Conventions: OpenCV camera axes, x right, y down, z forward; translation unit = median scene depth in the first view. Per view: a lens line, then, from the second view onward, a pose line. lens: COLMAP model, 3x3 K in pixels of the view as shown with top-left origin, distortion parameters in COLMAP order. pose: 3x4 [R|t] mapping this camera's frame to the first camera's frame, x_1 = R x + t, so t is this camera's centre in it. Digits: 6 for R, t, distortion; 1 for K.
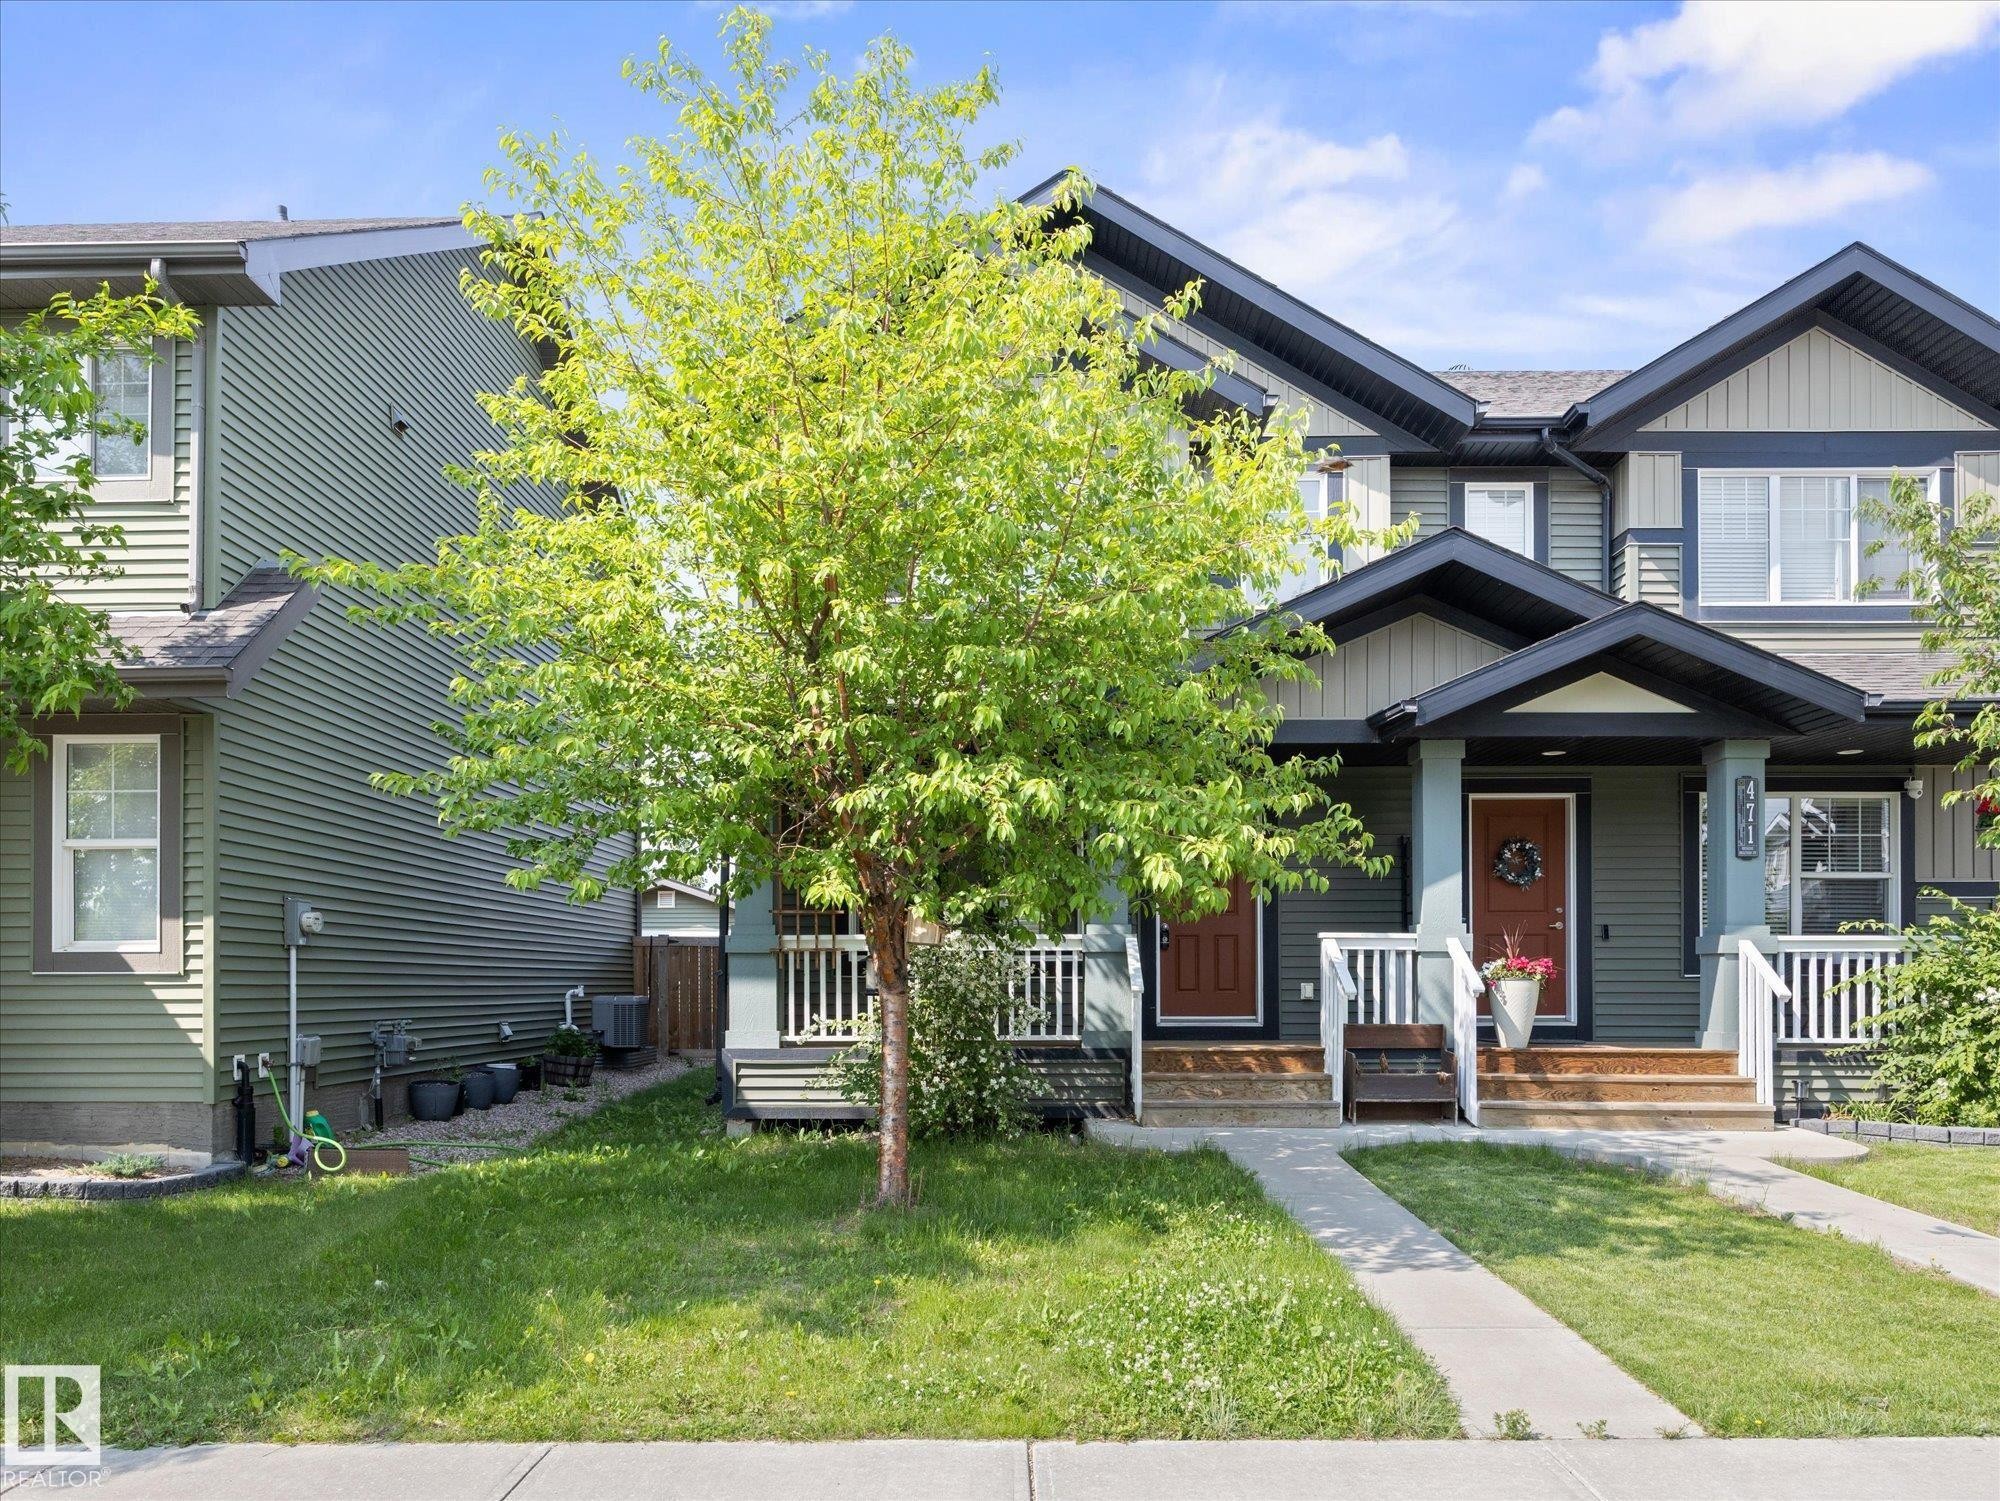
lens RADIAL K [[1183.1, 0, 1000.0], [0, 1183.1, 784.5], [0, 0, 1]] dist [-0.002537, 0.001243]
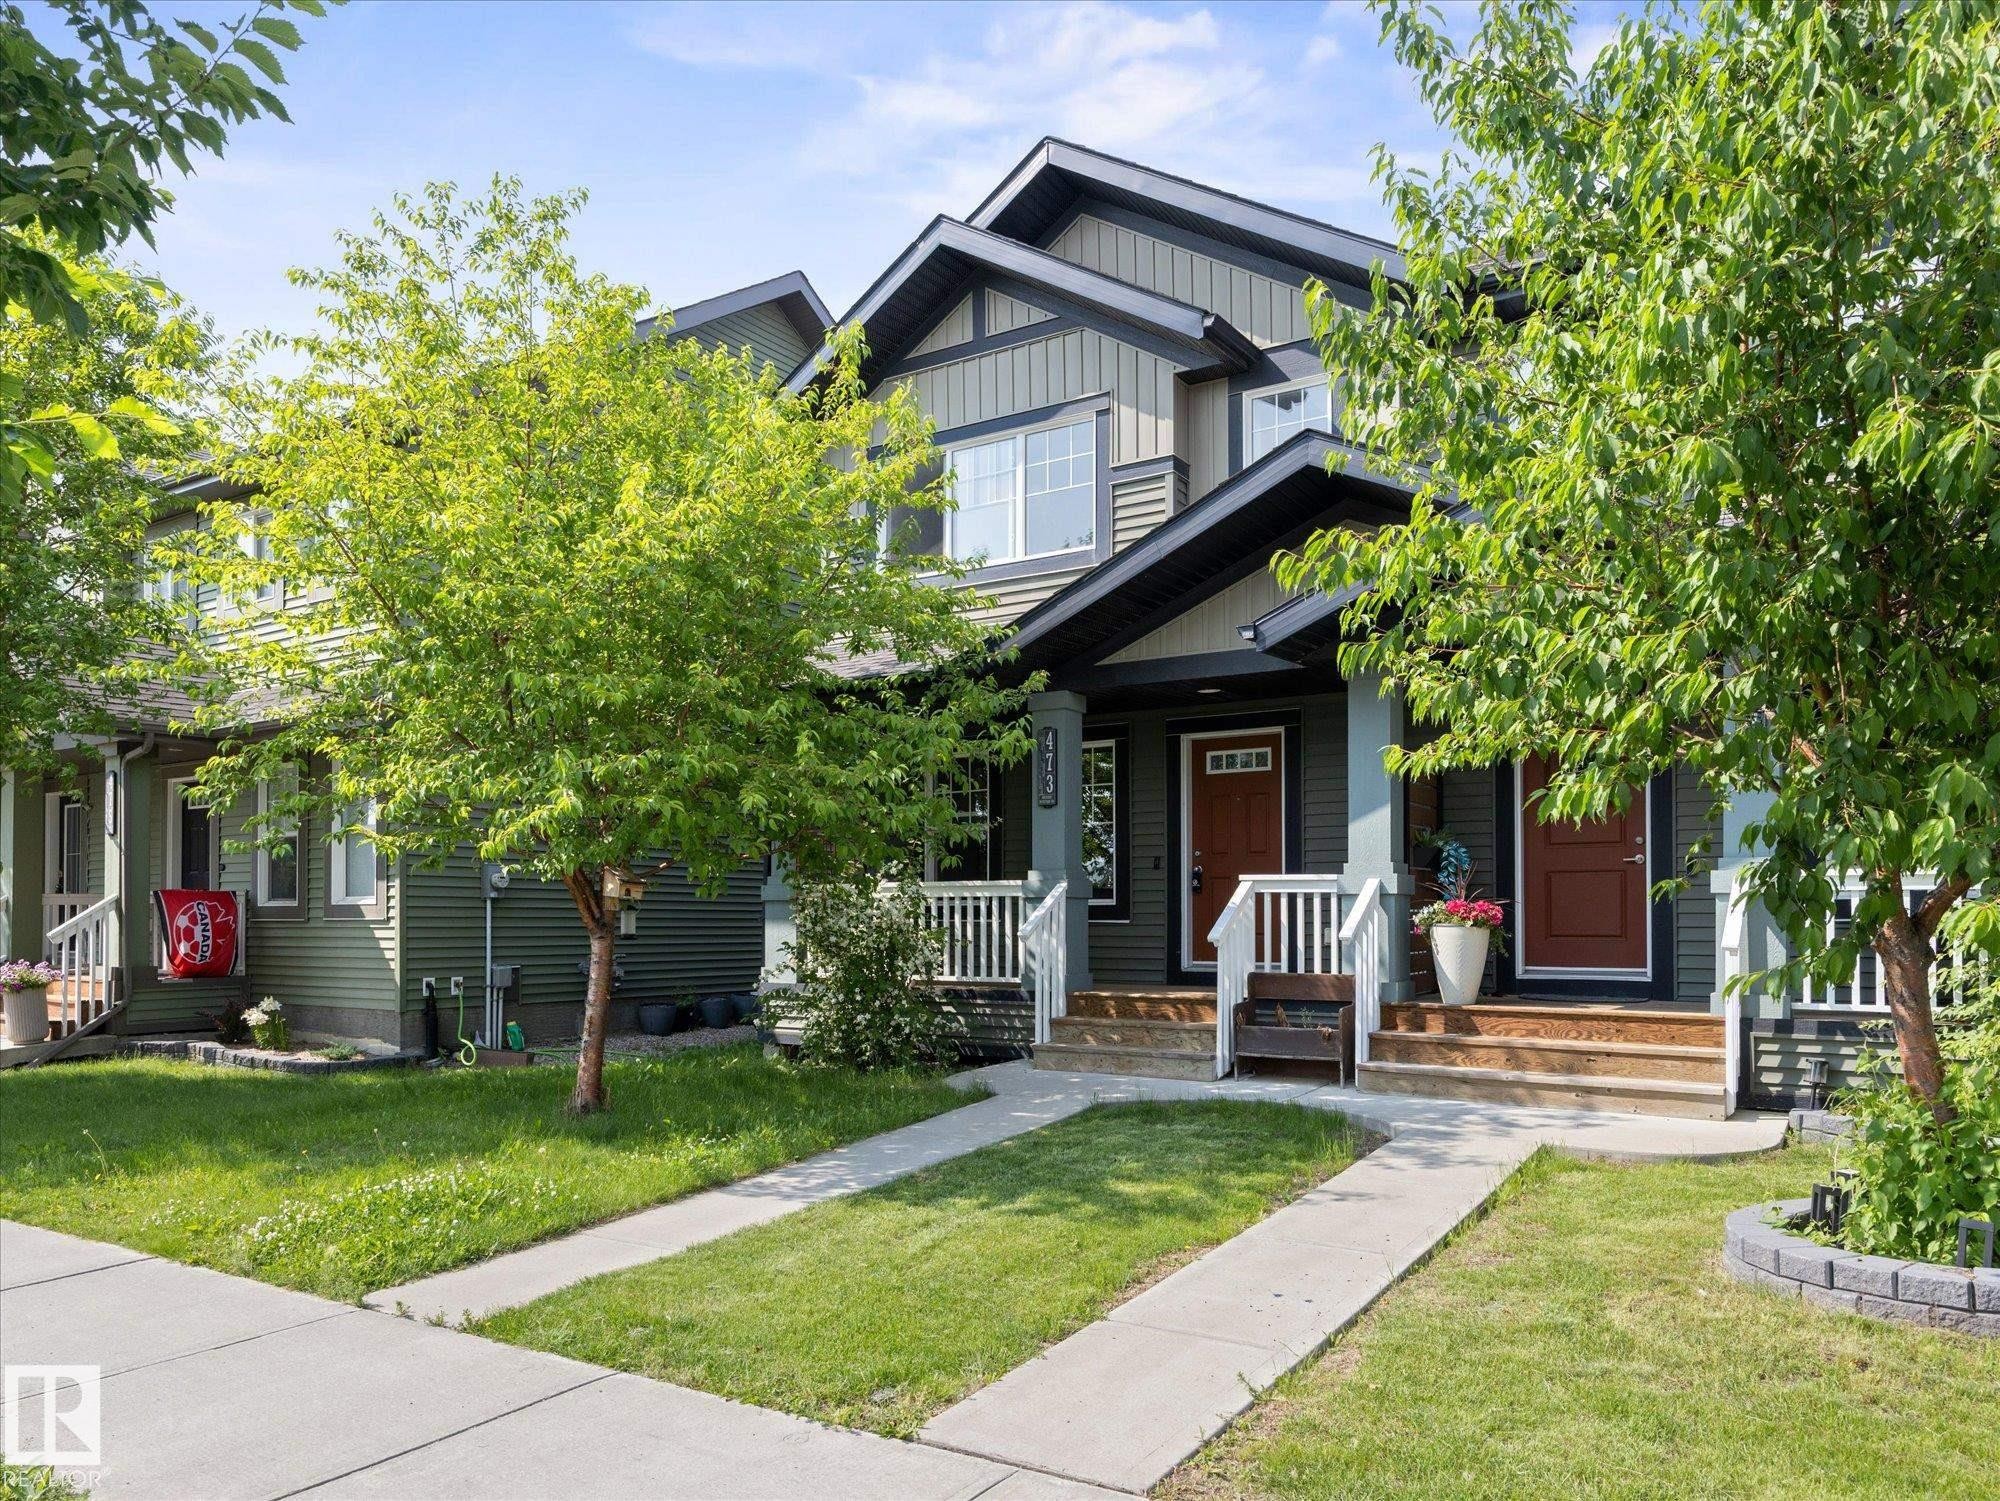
lens RADIAL K [[1204.8, 0, 1000.0], [0, 1204.8, 750.5], [0, 0, 1]] dist [-0.000827, 0.001227]
pose [[0.881769, -0.064710, -0.467221, 0.585806], [0.077806, 0.996930, 0.008766, 0.003519], [0.465219, -0.044082, 0.884097, 0.074373]]
